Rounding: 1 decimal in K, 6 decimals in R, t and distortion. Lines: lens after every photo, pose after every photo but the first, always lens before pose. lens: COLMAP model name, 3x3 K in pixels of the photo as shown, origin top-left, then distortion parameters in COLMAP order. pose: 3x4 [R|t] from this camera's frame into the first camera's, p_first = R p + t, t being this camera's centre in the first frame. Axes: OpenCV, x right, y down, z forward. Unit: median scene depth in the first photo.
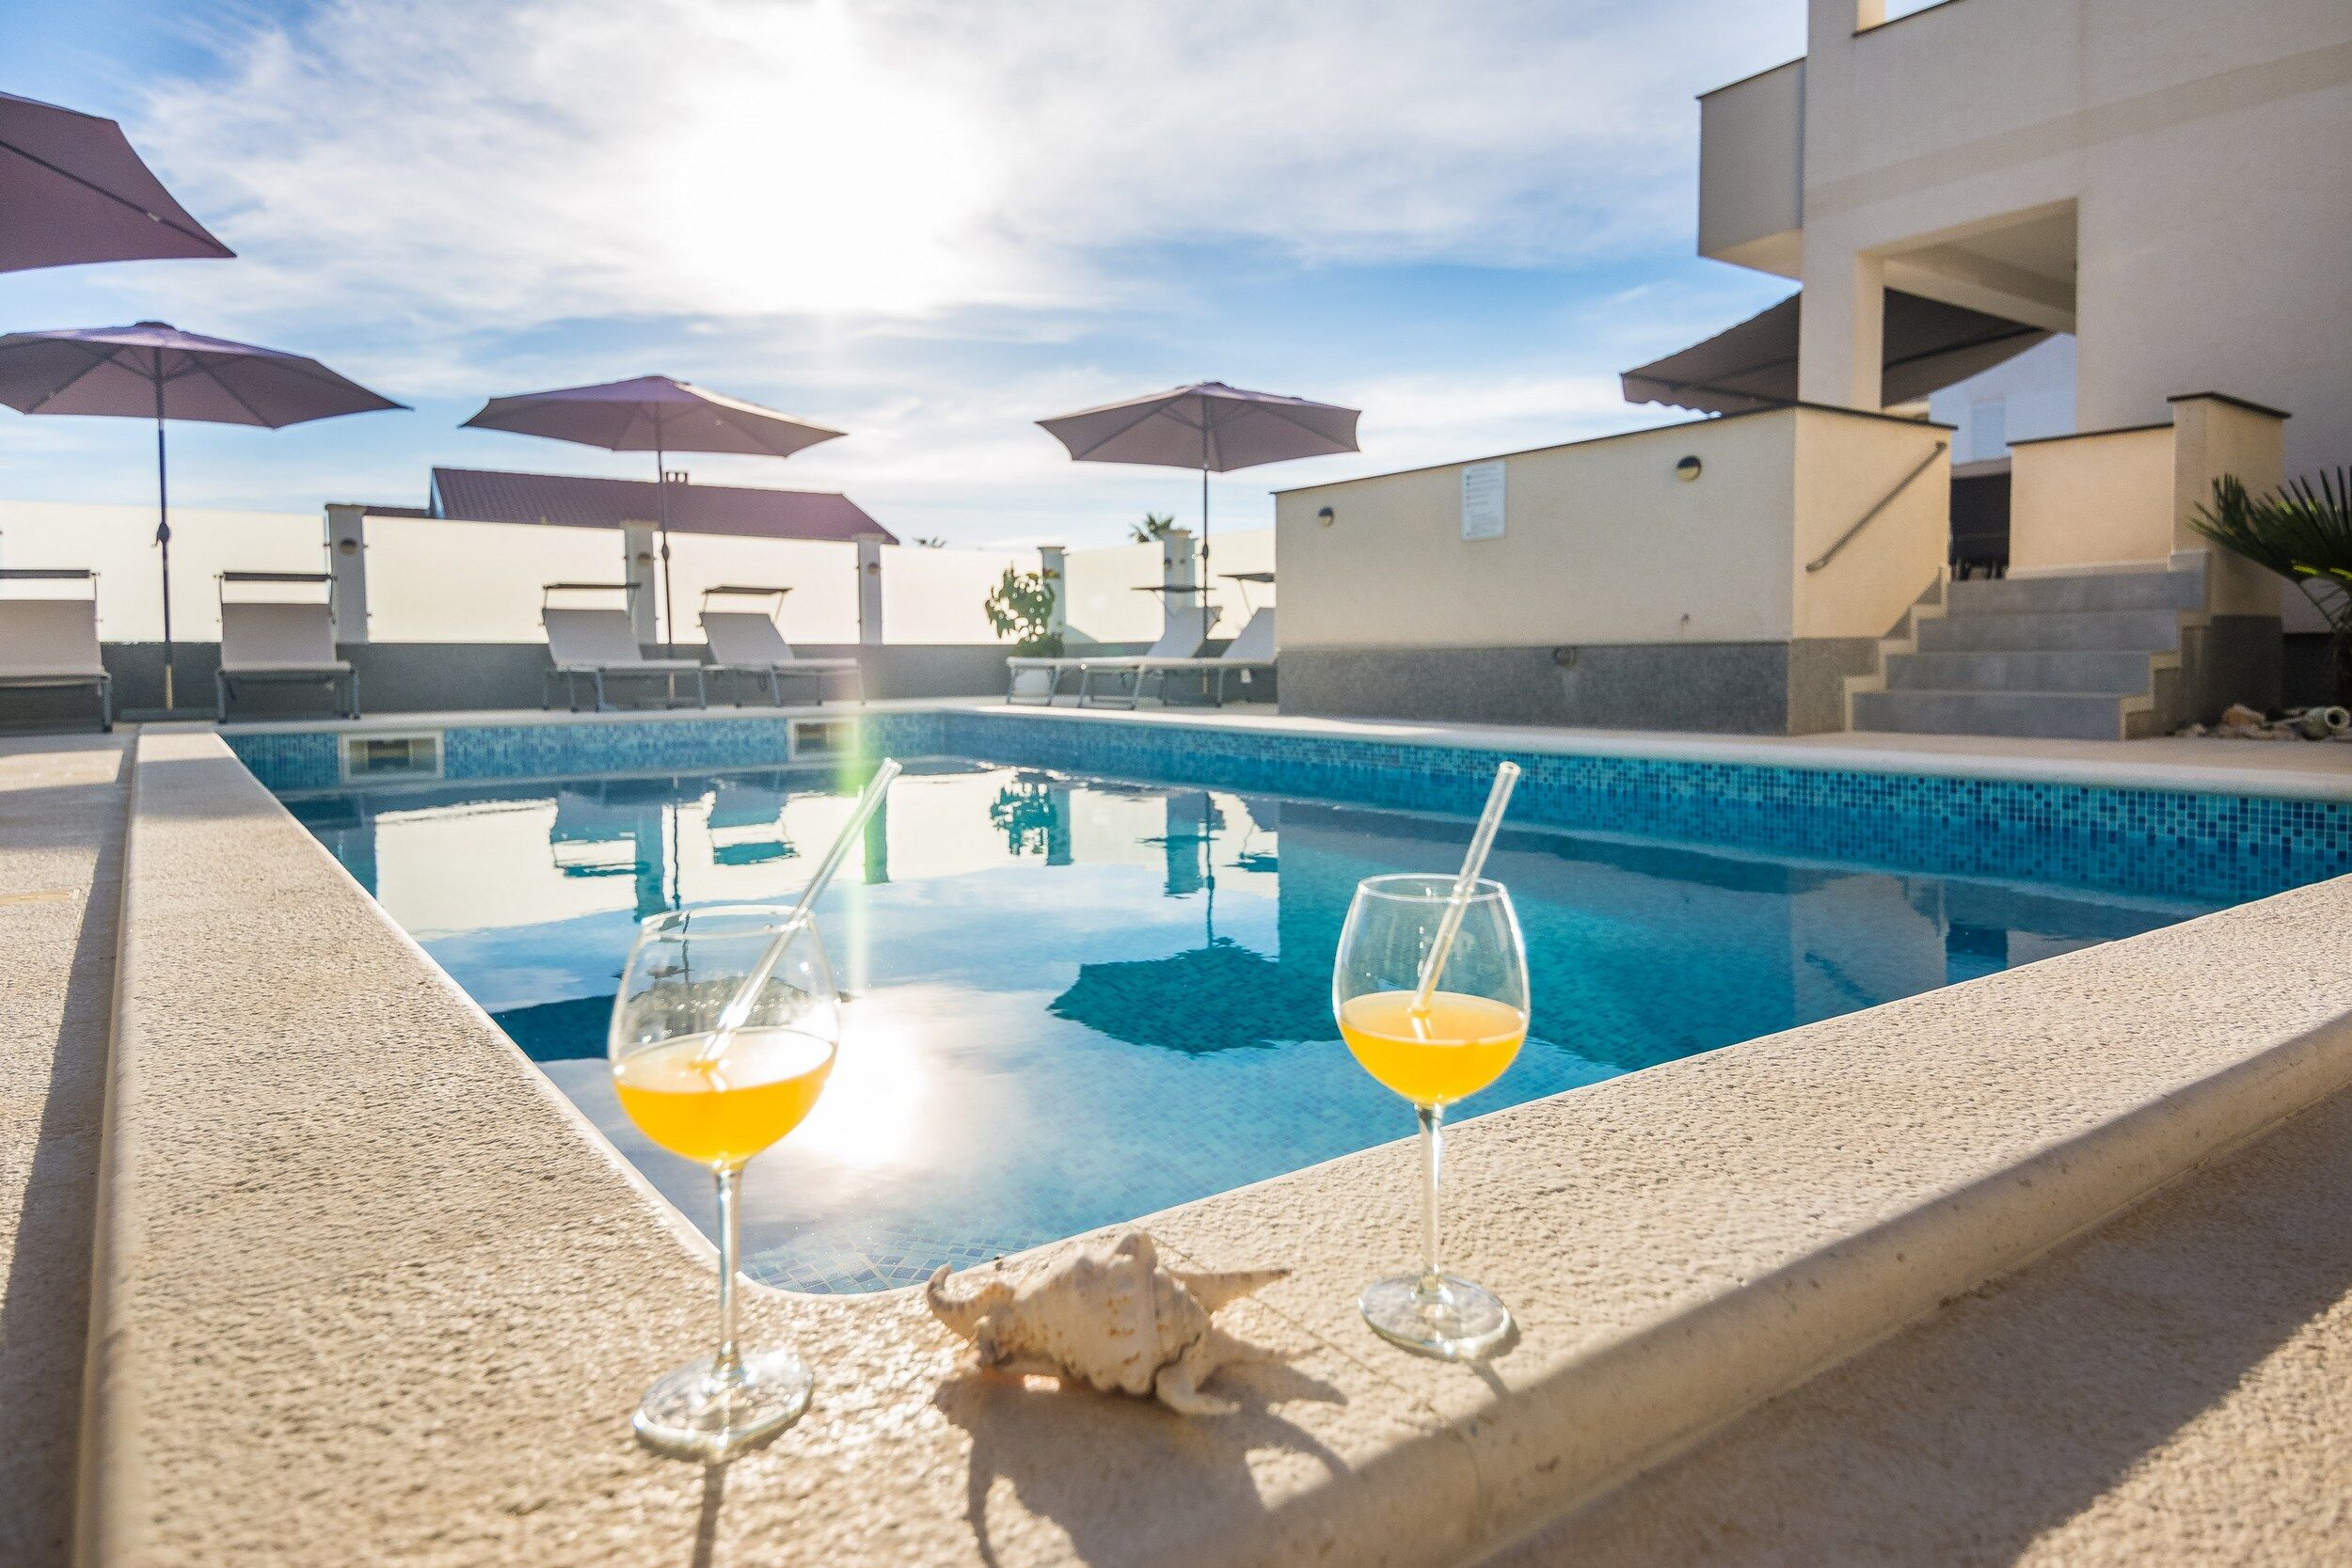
lens RADIAL K [[1393.1, 0, 1236.5], [0, 1393.1, 713.8], [0, 0, 1]] dist [0.004130, -0.004952]
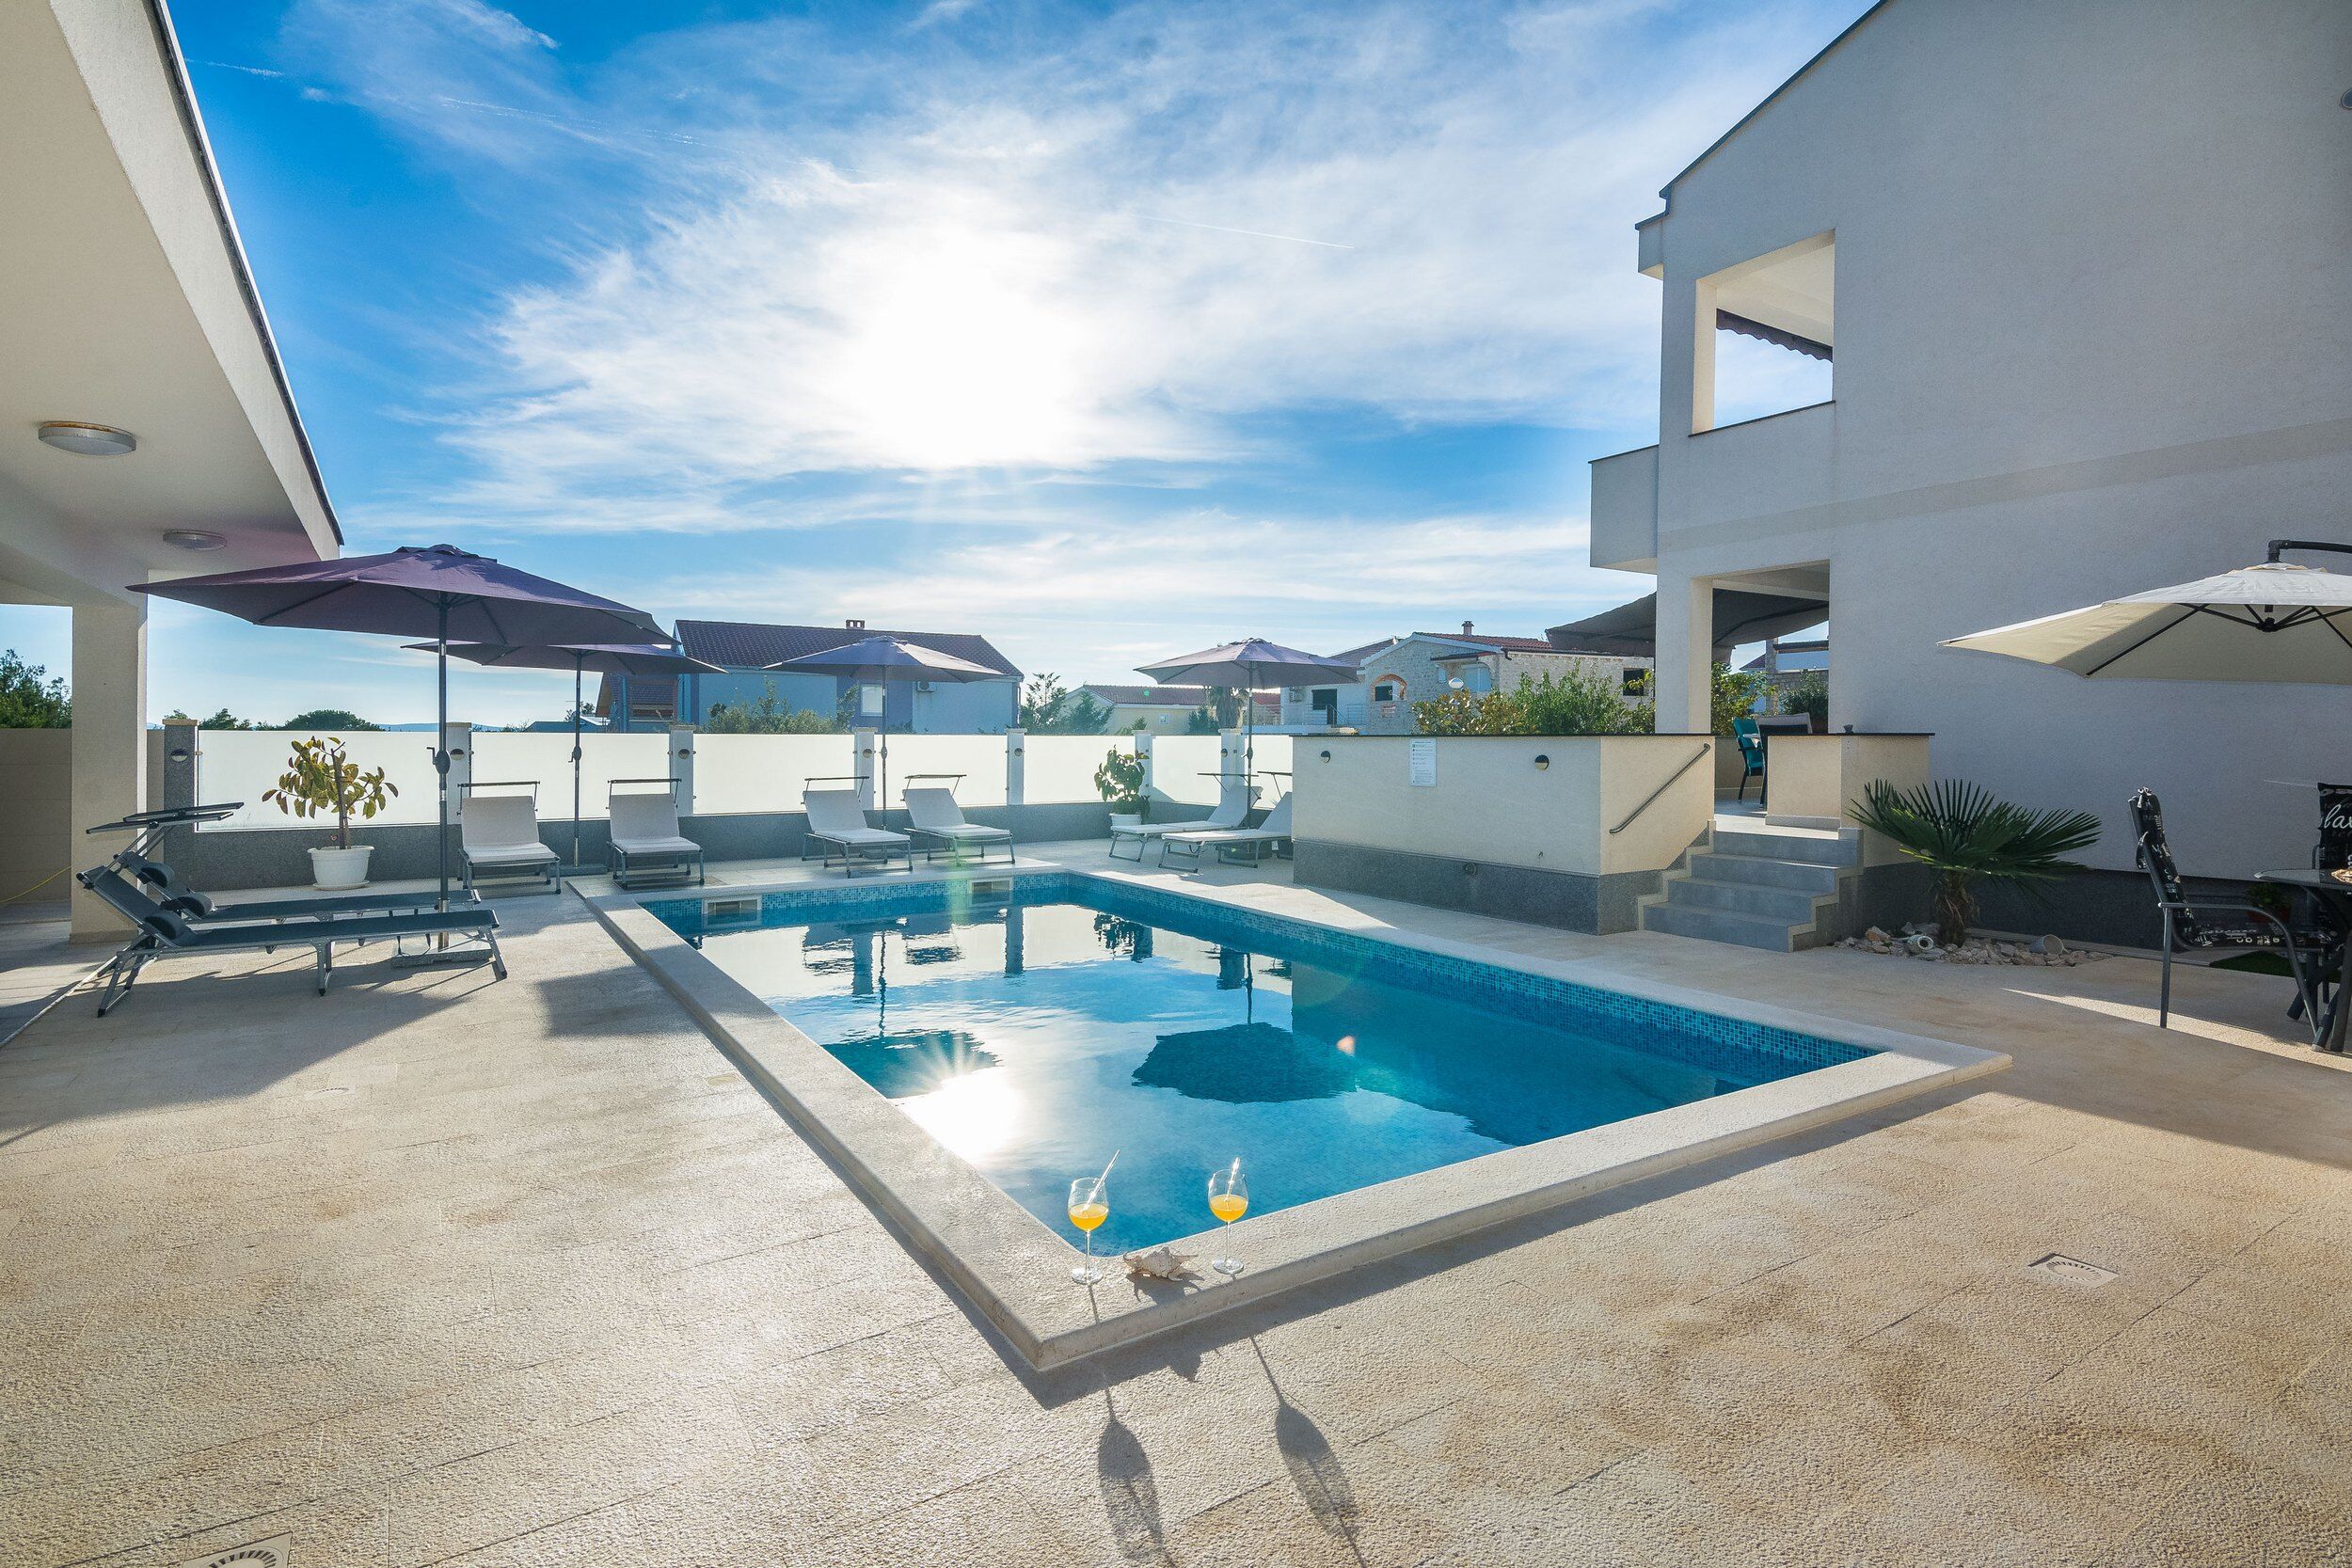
lens RADIAL K [[1147.5, 0, 1239.0], [0, 1147.5, 774.2], [0, 0, 1]] dist [-0.014943, -0.002505]
pose [[0.998798, 0.020515, -0.044514, 0.025656], [-0.021328, 0.999613, -0.017865, -0.094894], [0.044130, 0.018792, 0.998849, -0.236500]]
